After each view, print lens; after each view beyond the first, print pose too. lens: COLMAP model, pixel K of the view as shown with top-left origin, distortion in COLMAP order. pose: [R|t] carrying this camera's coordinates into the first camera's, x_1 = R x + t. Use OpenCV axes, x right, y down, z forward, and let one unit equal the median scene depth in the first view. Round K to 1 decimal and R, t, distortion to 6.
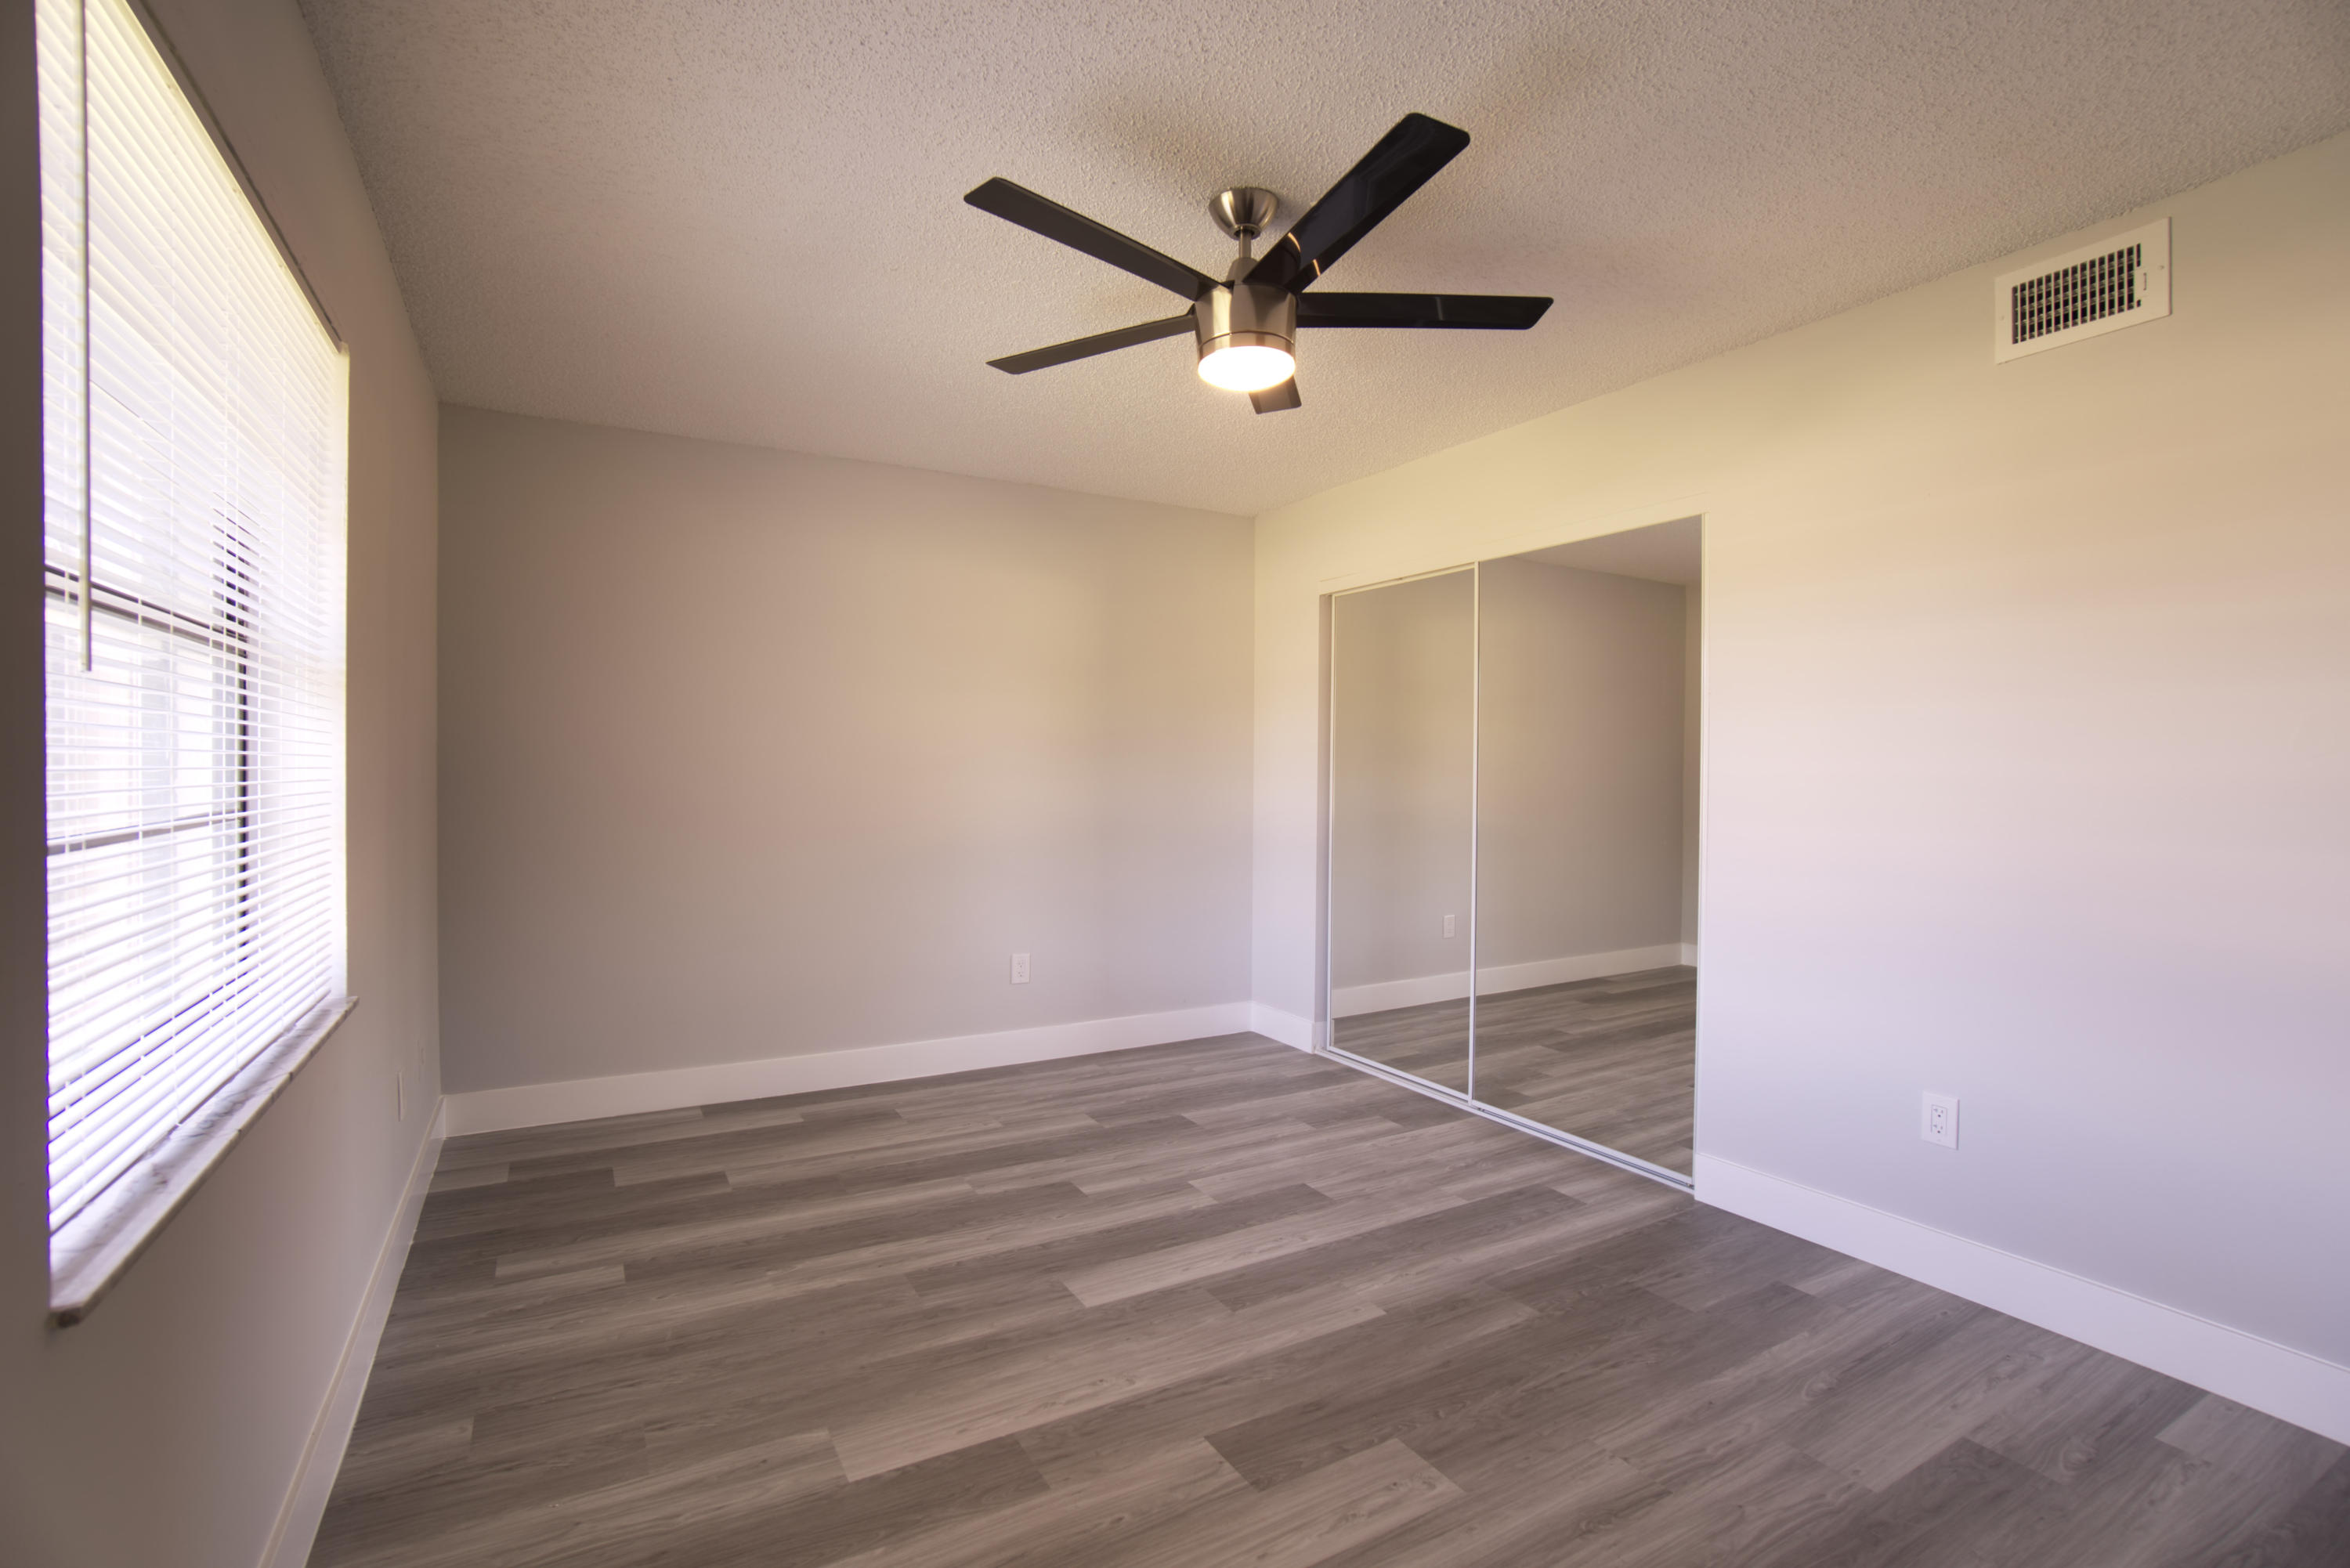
lens RADIAL K [[1065.8, 0, 1161.4], [0, 1065.8, 783.2], [0, 0, 1]] dist [-0.061038, 0.024700]
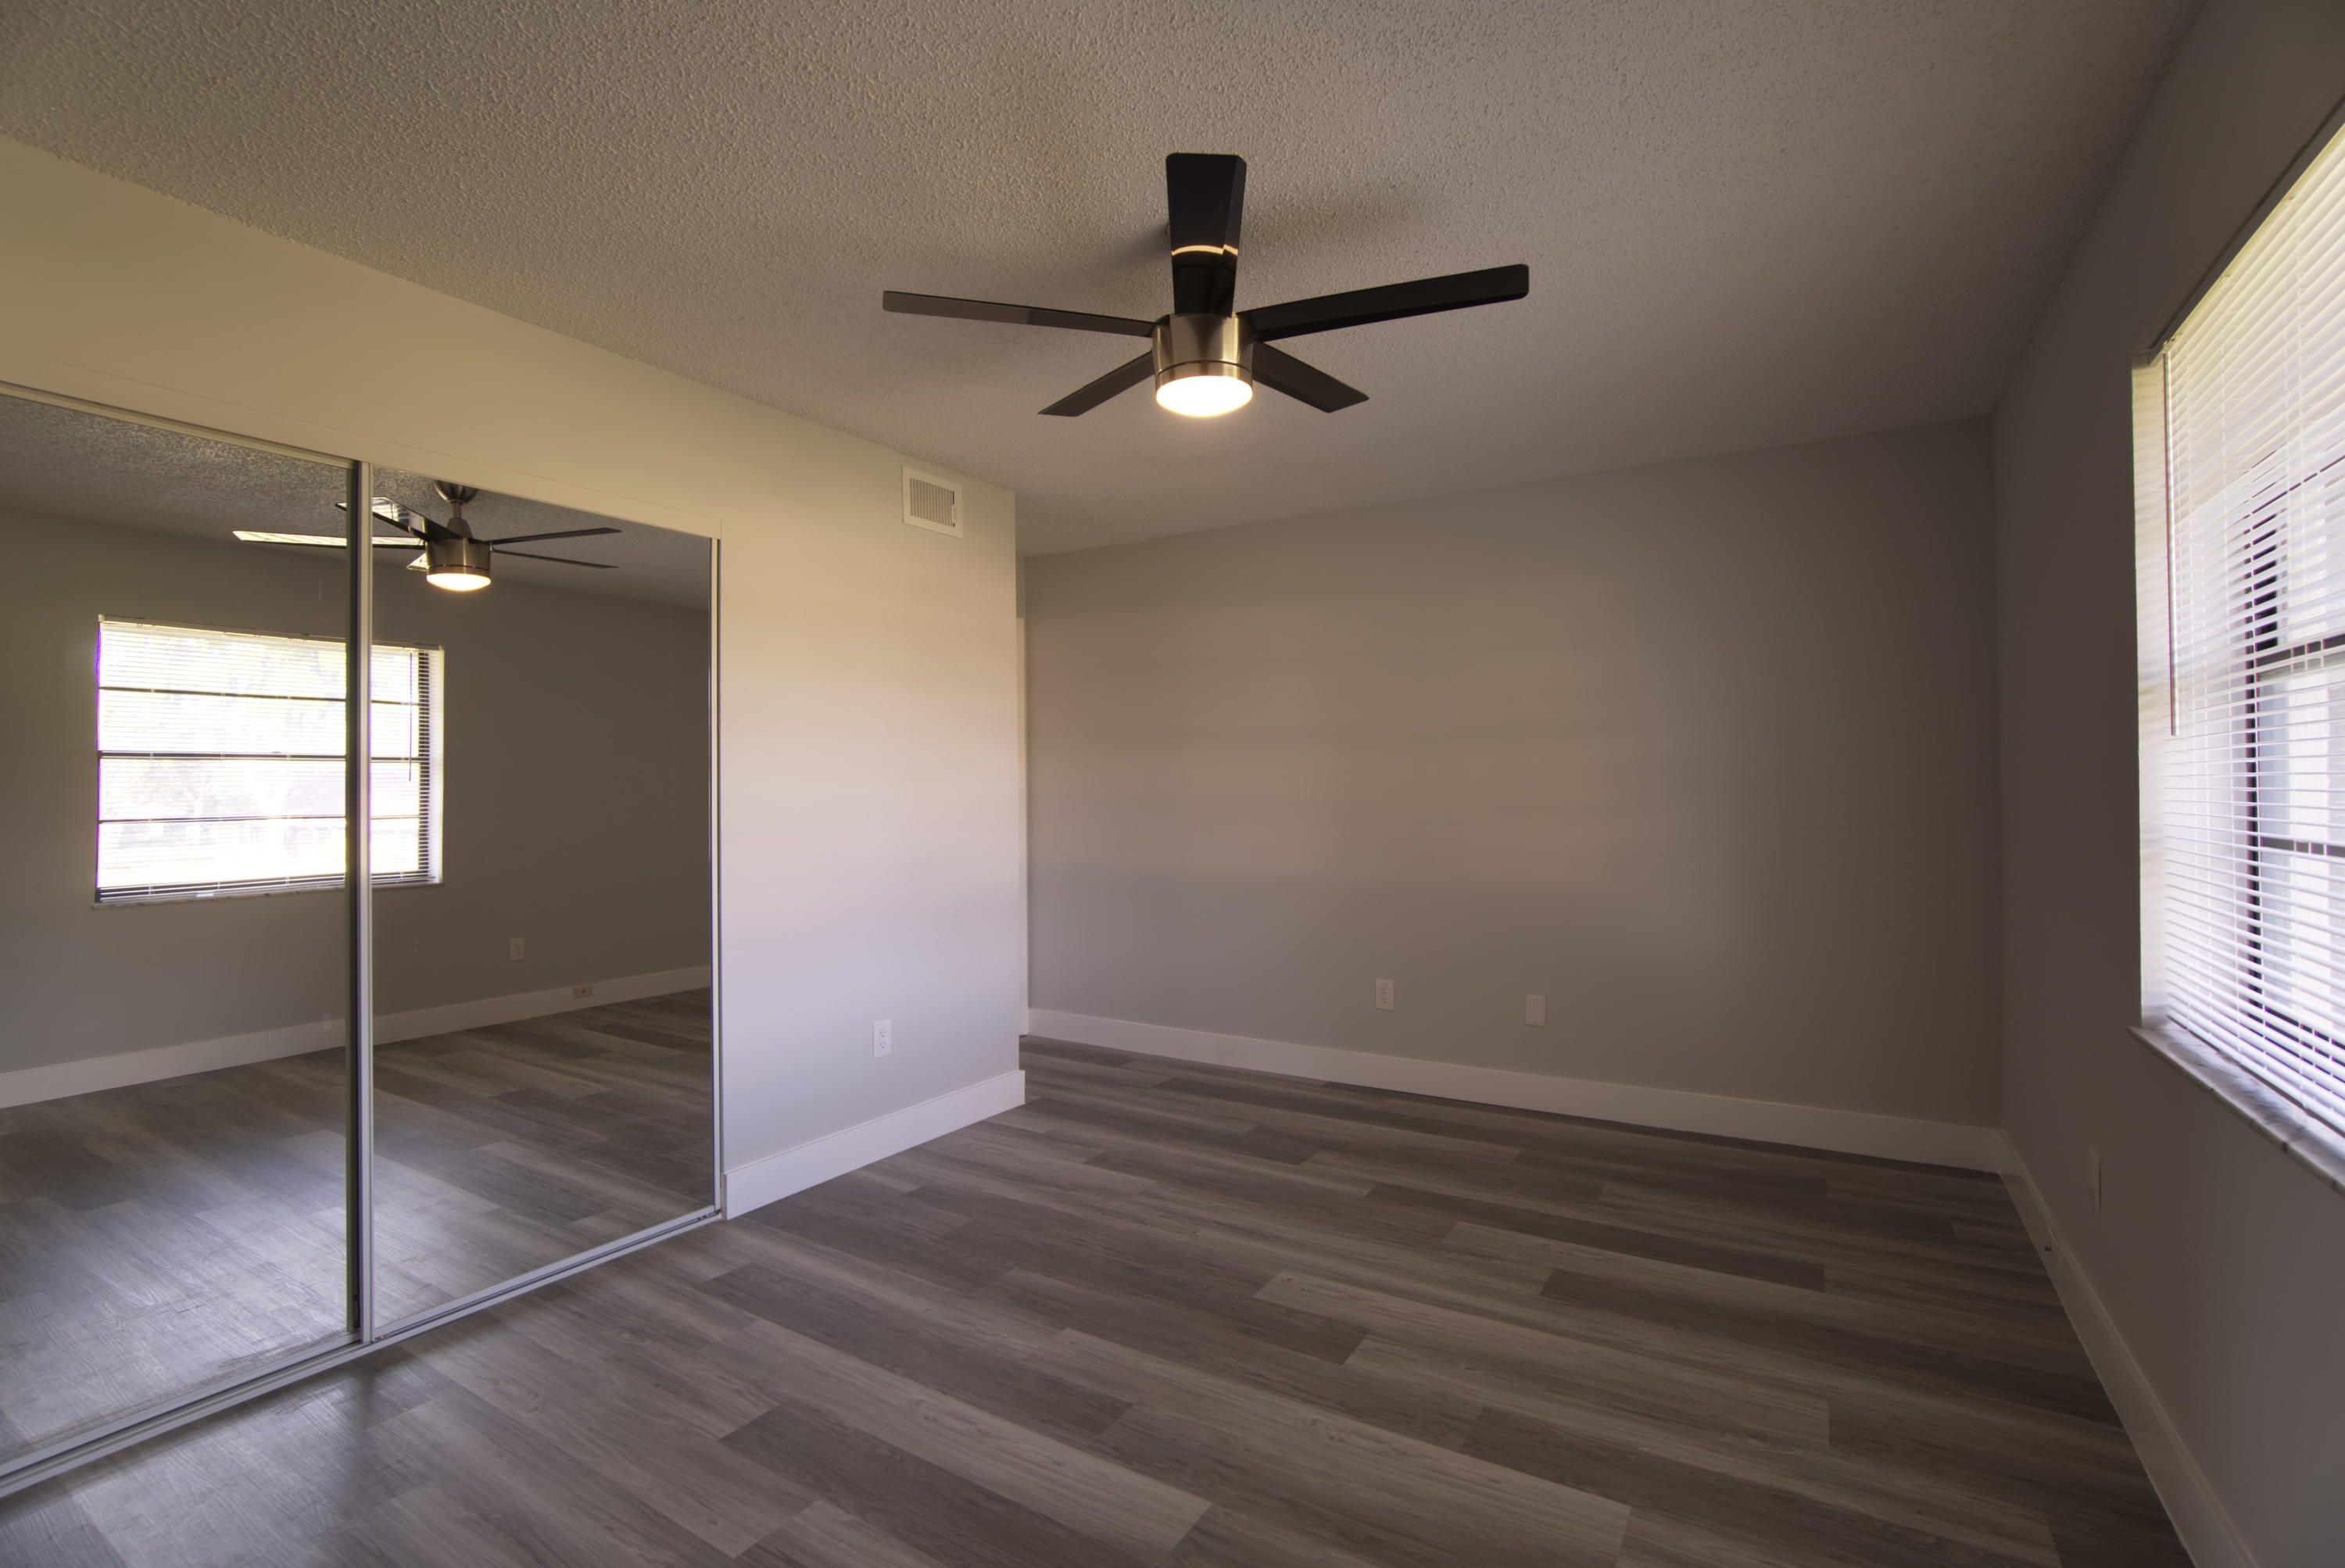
lens RADIAL K [[1072.4, 0, 1158.7], [0, 1072.4, 782.8], [0, 0, 1]] dist [-0.063330, 0.025484]
pose [[-0.474495, 0.001627, 0.880257, -0.561686], [0.016125, 0.999847, 0.006844, -0.020057], [-0.880111, 0.017442, -0.474448, 1.083531]]
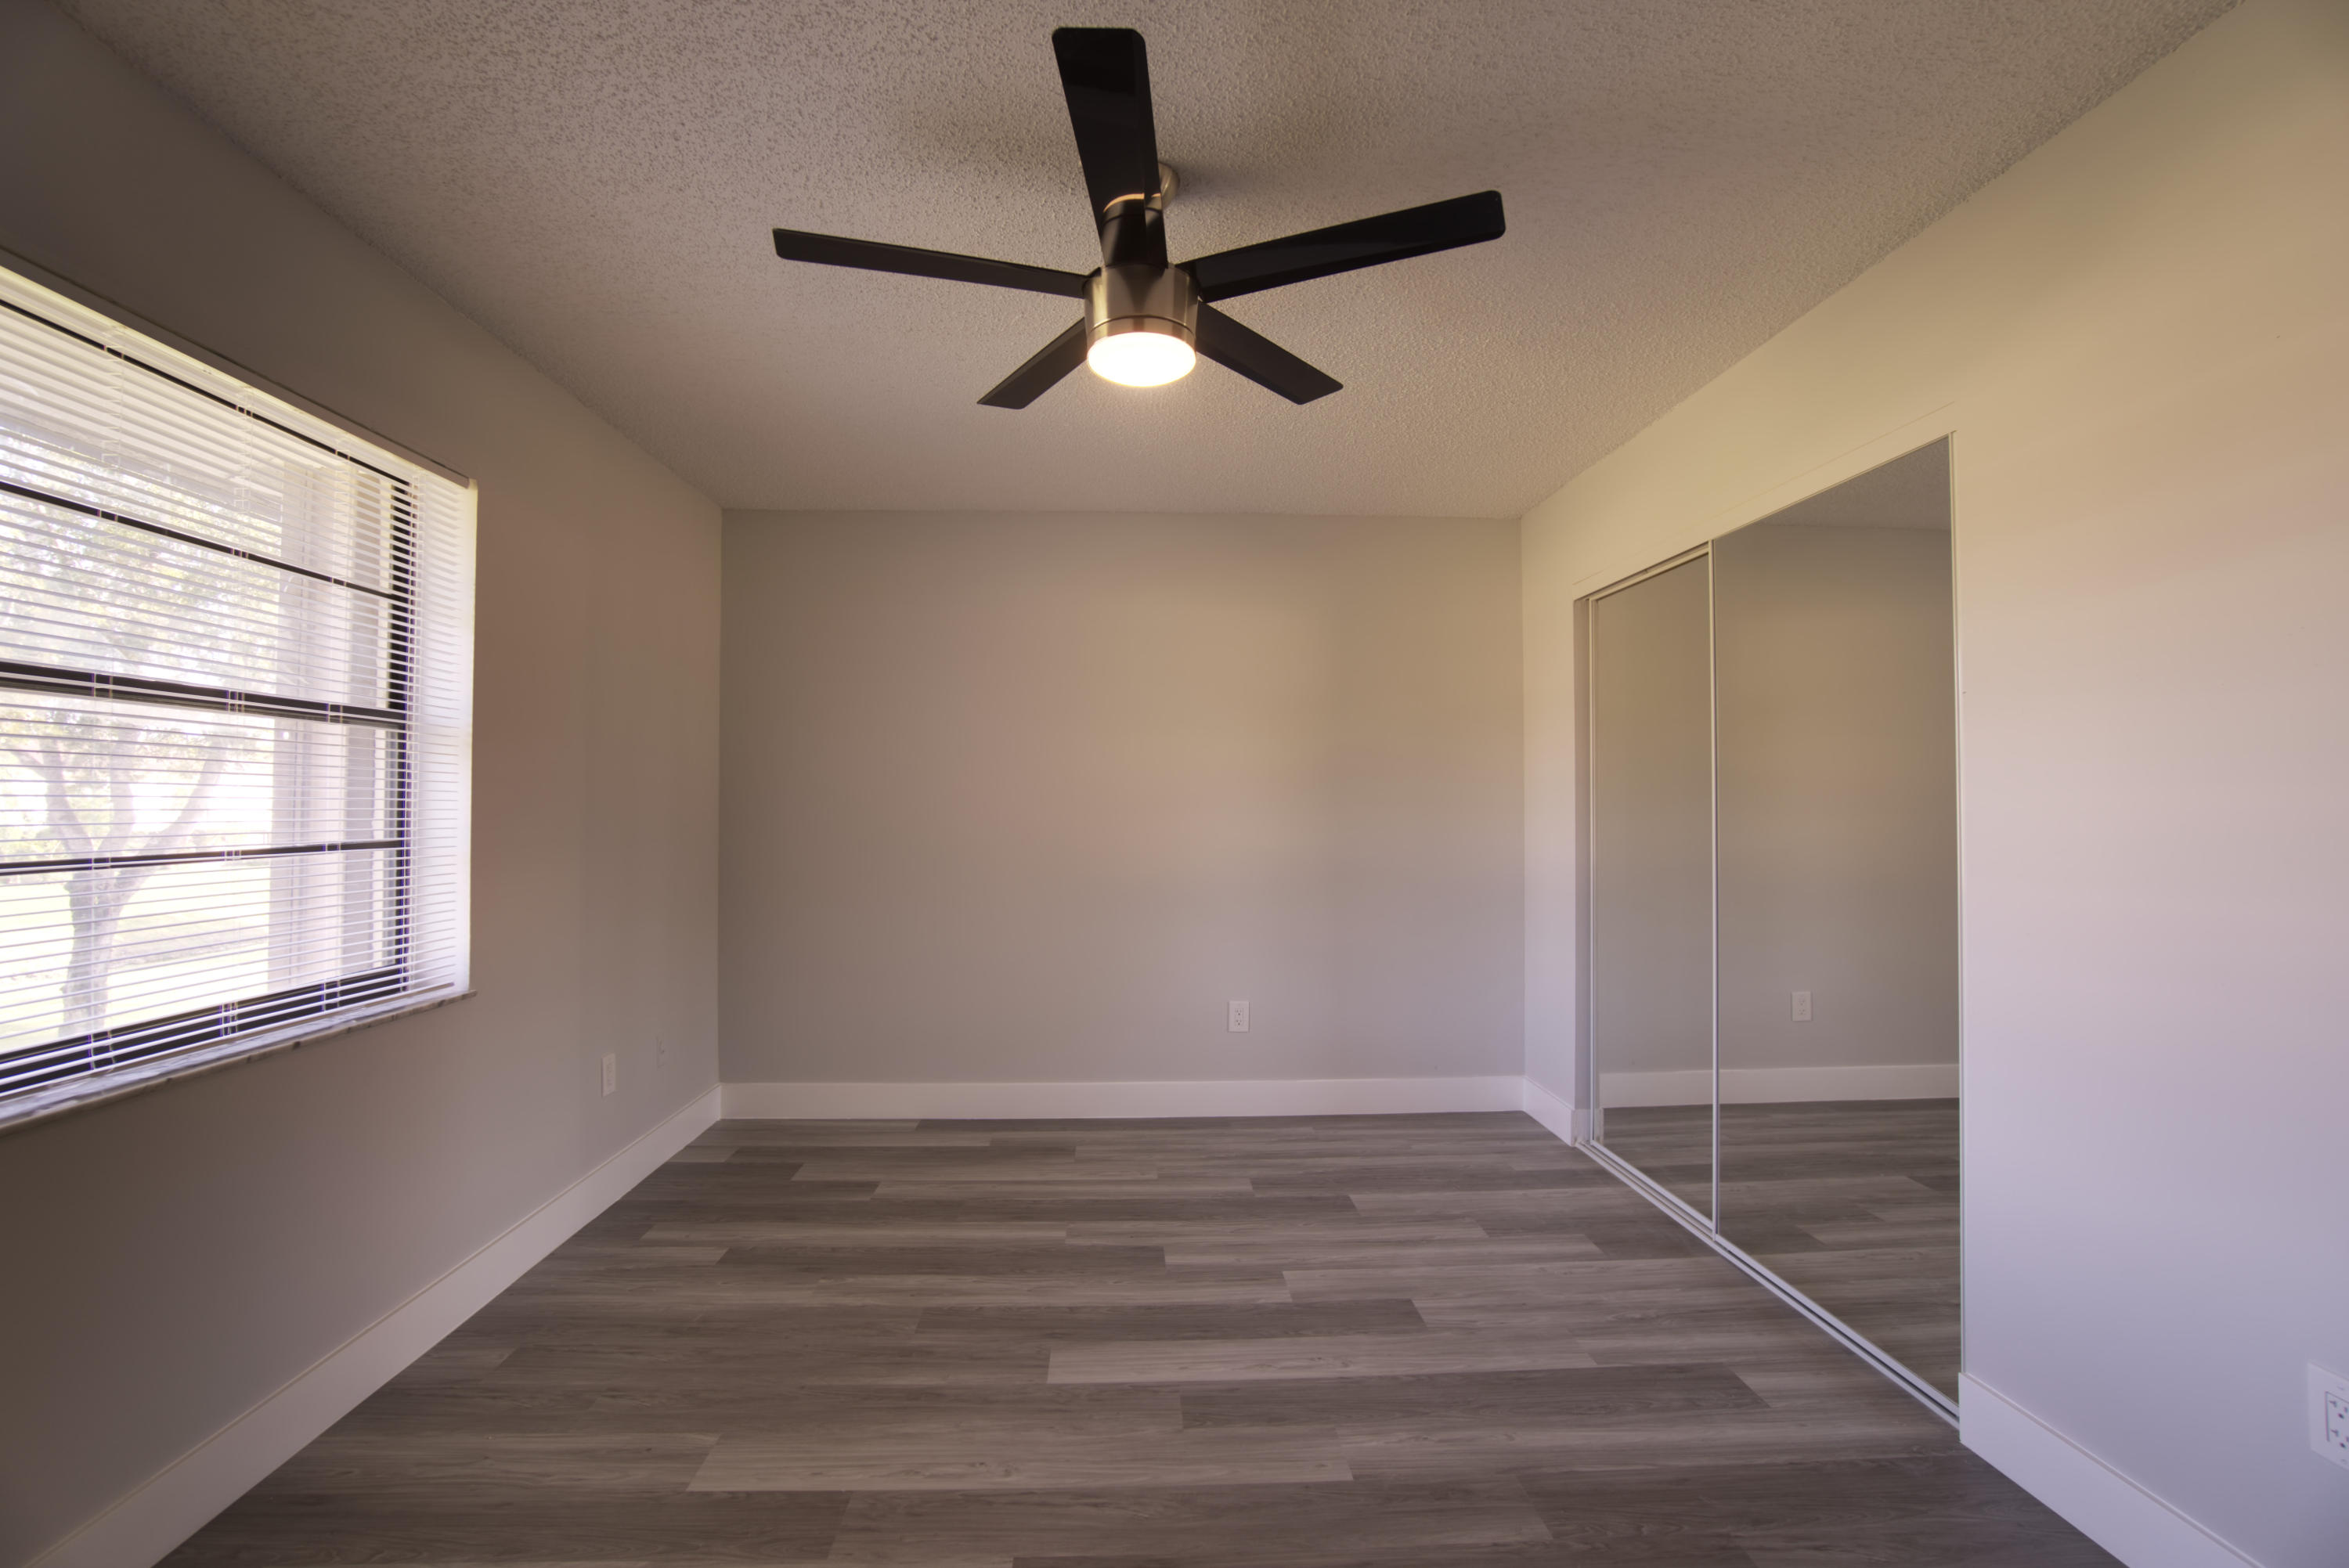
lens RADIAL K [[1065.3, 0, 1160.9], [0, 1065.3, 783.2], [0, 0, 1]] dist [-0.061038, 0.024700]
pose [[0.888230, -0.017373, -0.459070, 0.356826], [-0.000365, 0.999258, -0.038522, 0.001309], [0.459399, 0.034384, 0.887564, 0.159077]]
